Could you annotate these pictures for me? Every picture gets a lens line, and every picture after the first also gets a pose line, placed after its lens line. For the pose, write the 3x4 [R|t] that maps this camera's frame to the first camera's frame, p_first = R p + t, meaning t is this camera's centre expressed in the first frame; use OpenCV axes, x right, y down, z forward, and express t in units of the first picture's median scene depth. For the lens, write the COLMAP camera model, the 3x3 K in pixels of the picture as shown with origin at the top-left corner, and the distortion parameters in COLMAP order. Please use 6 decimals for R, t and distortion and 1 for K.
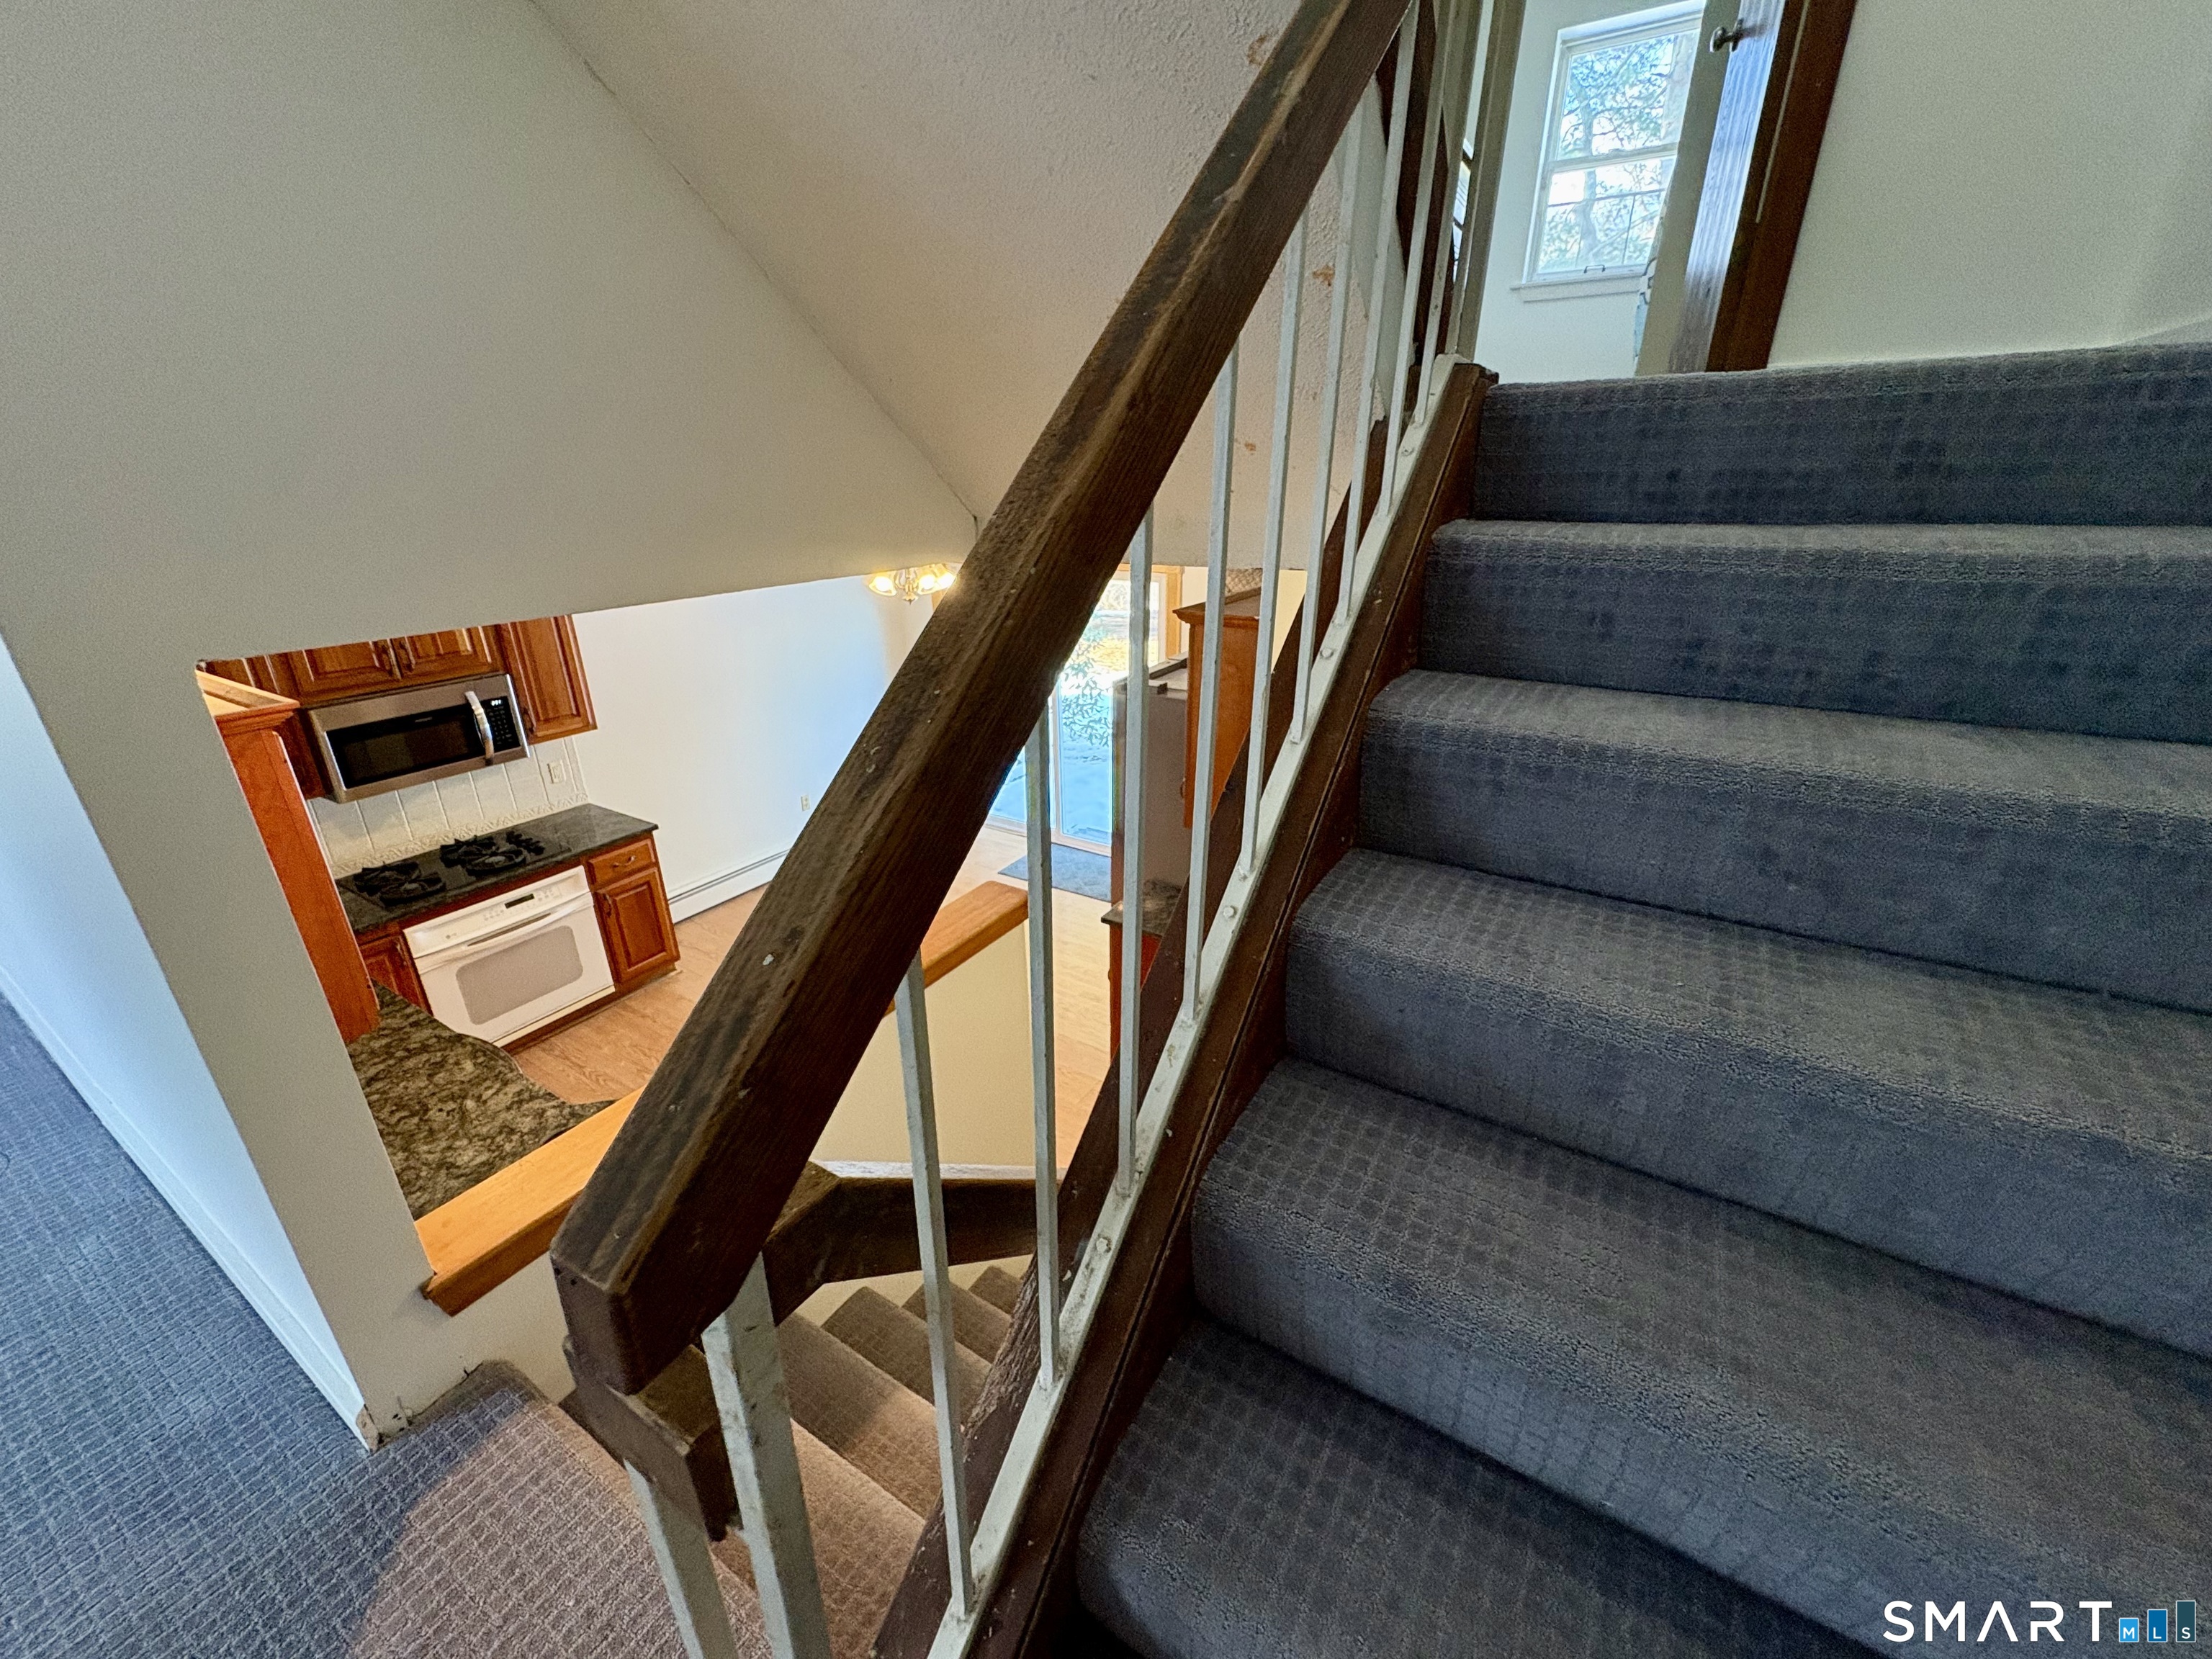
lens RADIAL K [[879.8, 0, 1101.7], [0, 879.8, 827.1], [0, 0, 1]] dist [-0.001099, 0.000413]
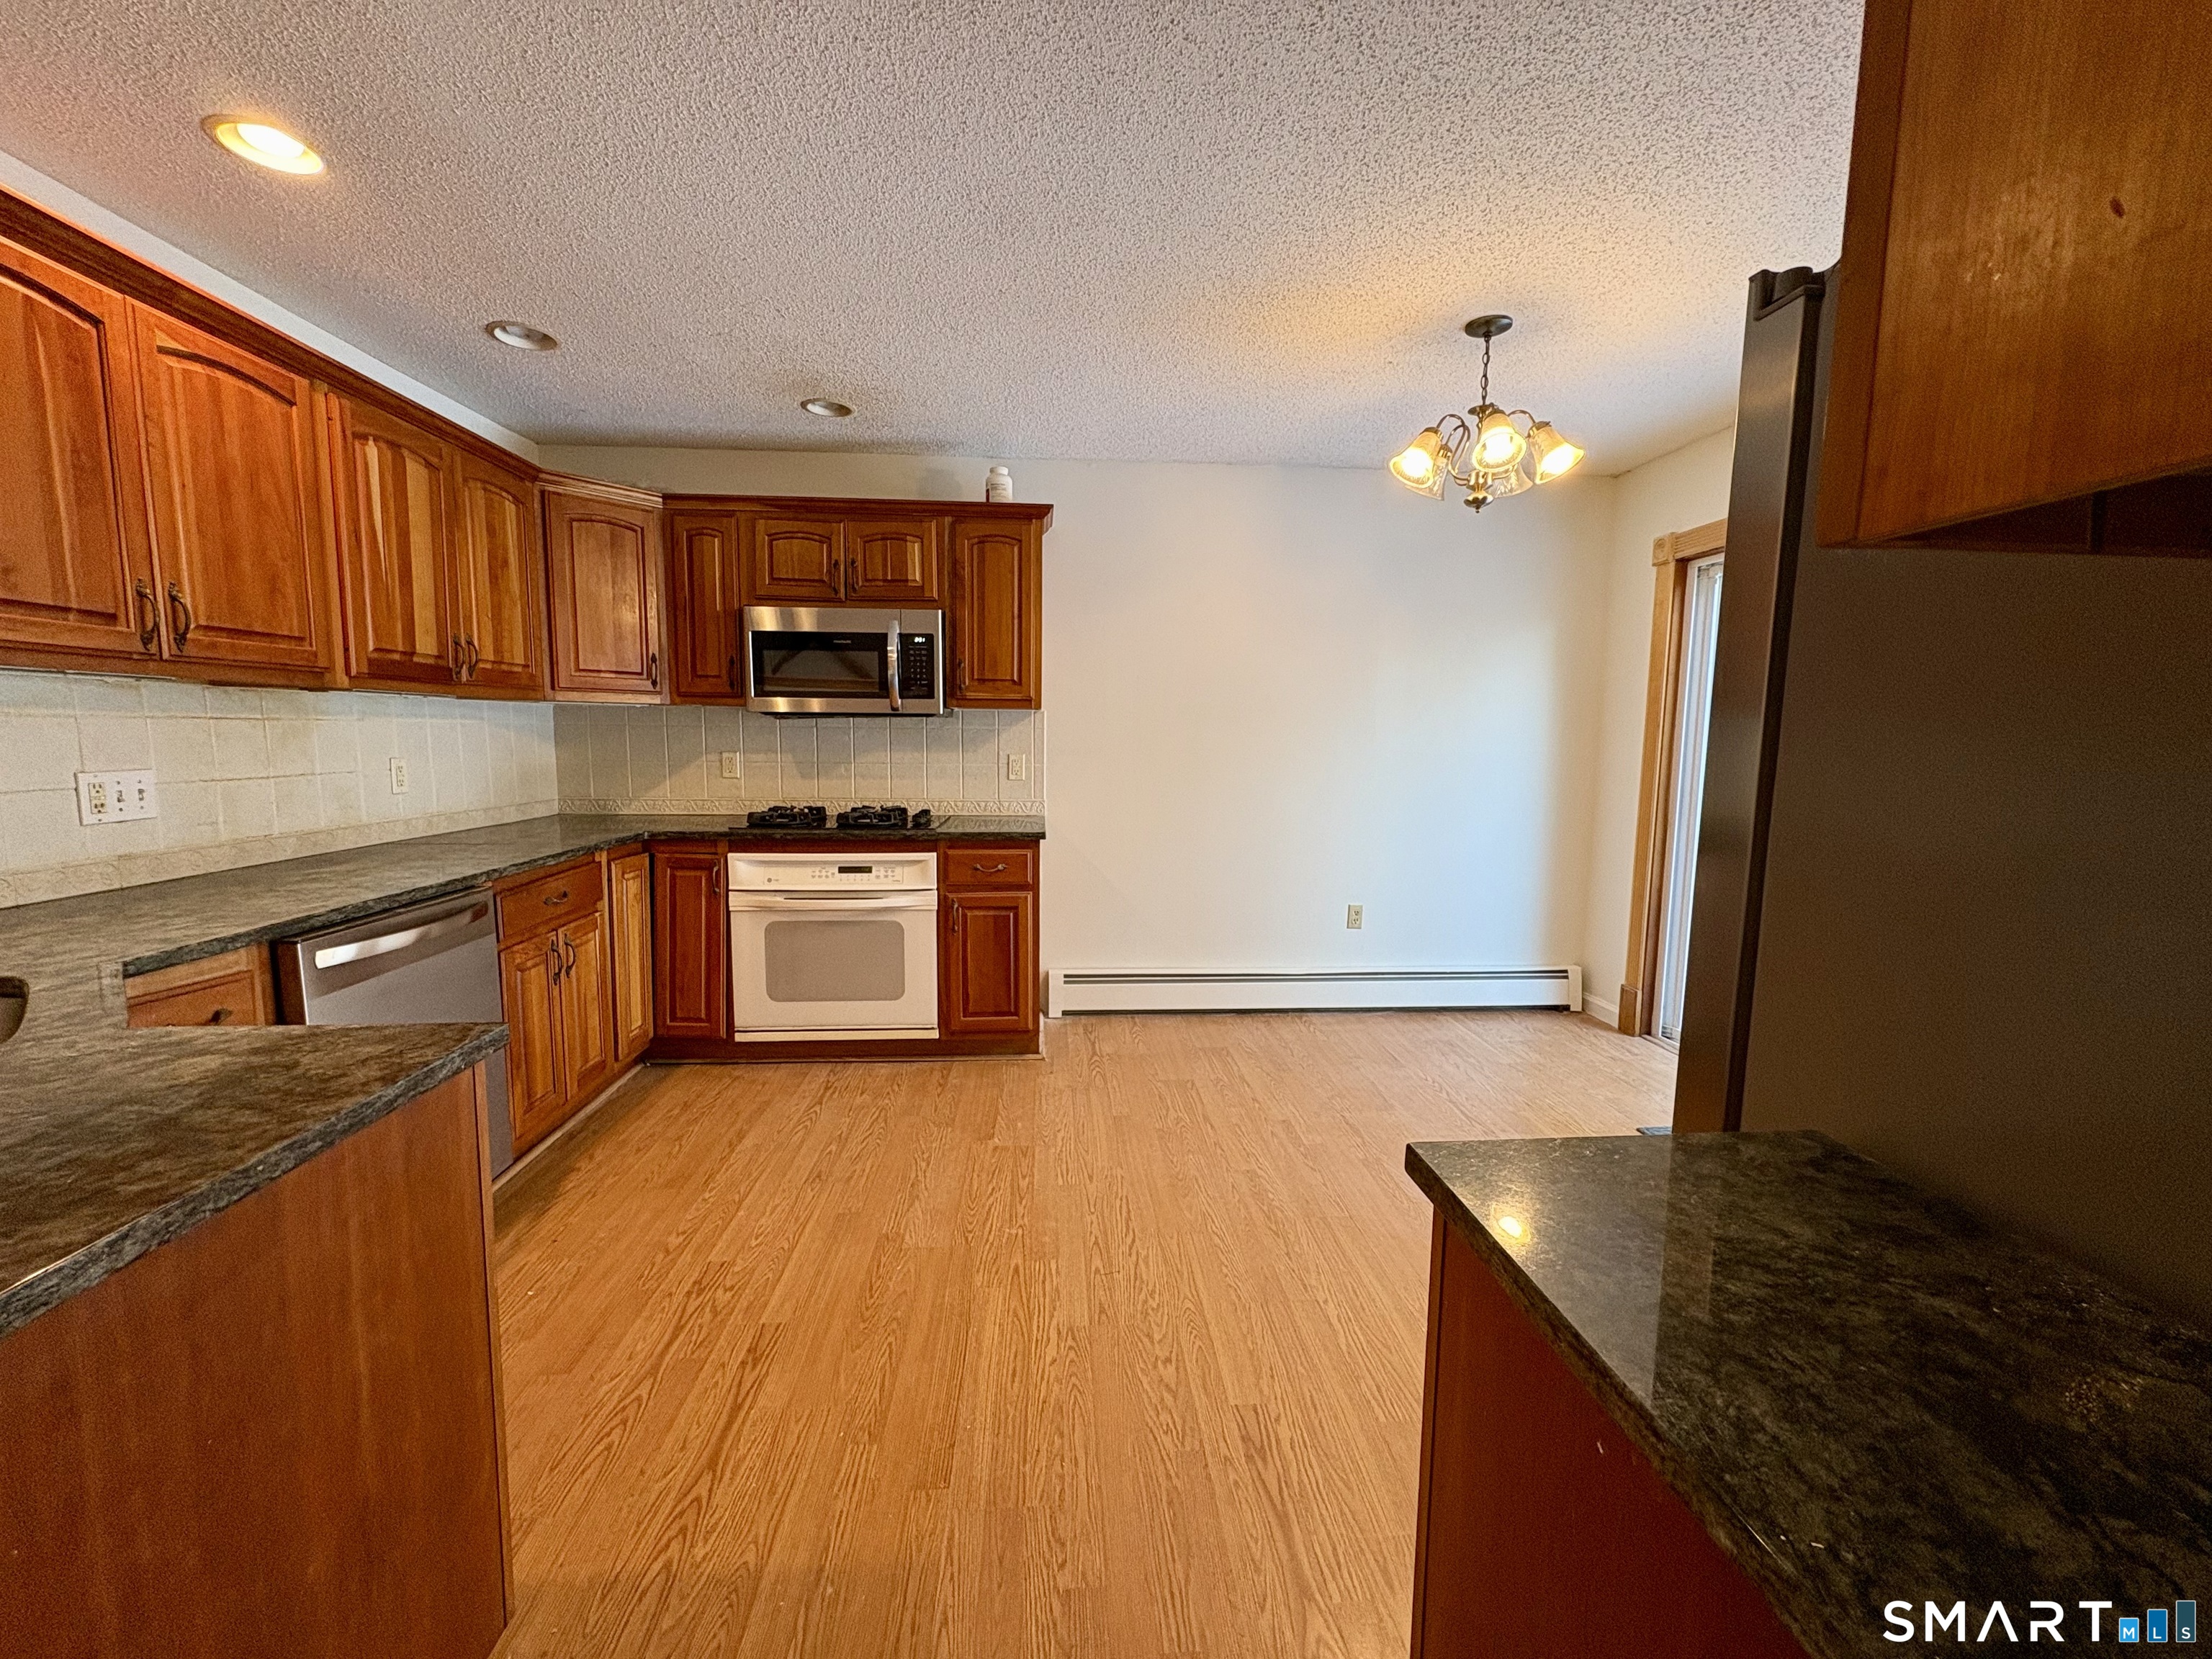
lens RADIAL K [[879.8, 0, 1107.5], [0, 879.8, 827.7], [0, 0, 1]] dist [-0.001099, 0.000413]
pose [[0.586102, 0.098033, -0.804285, 0.117518], [-0.318887, 0.940450, -0.117751, 0.071887], [0.744846, 0.325490, 0.582461, 0.718033]]
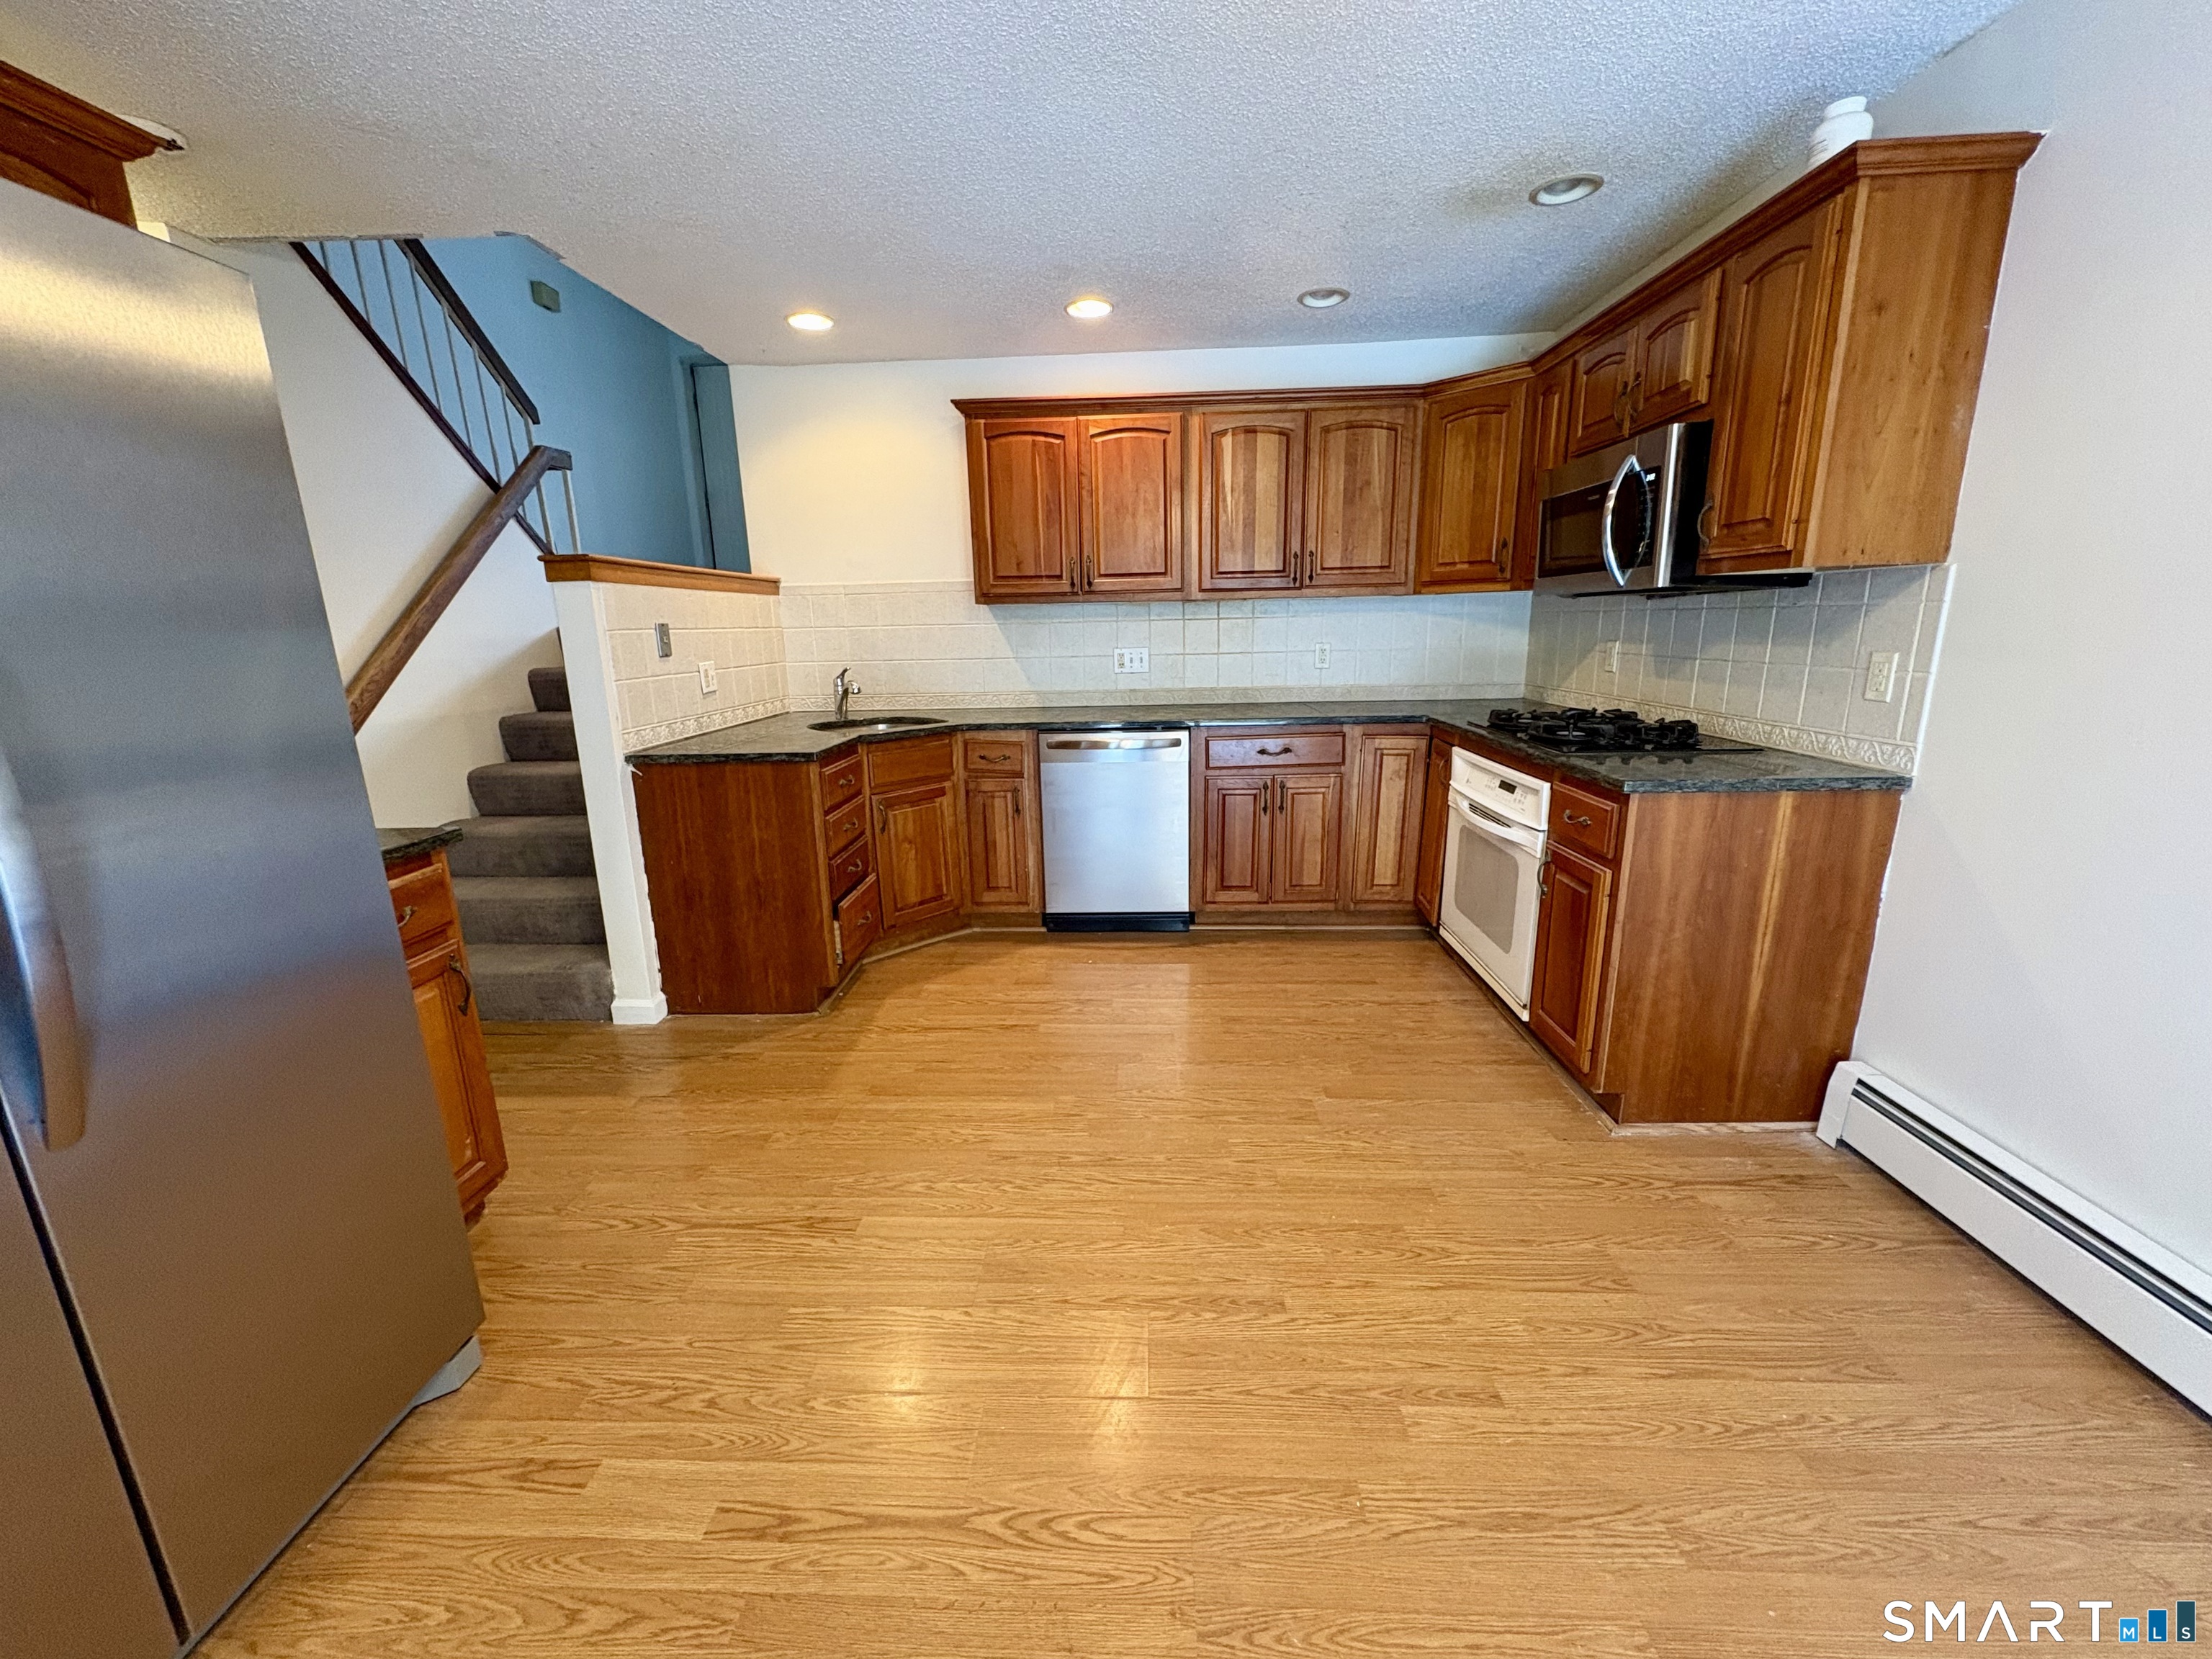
lens RADIAL K [[879.8, 0, 1104.5], [0, 879.8, 830.0], [0, 0, 1]] dist [-0.001099, 0.000413]
pose [[-0.871275, 0.137208, -0.471226, -0.076109], [-0.160590, 0.827577, 0.537891, -0.206651], [0.463779, 0.544325, -0.699013, 1.392948]]
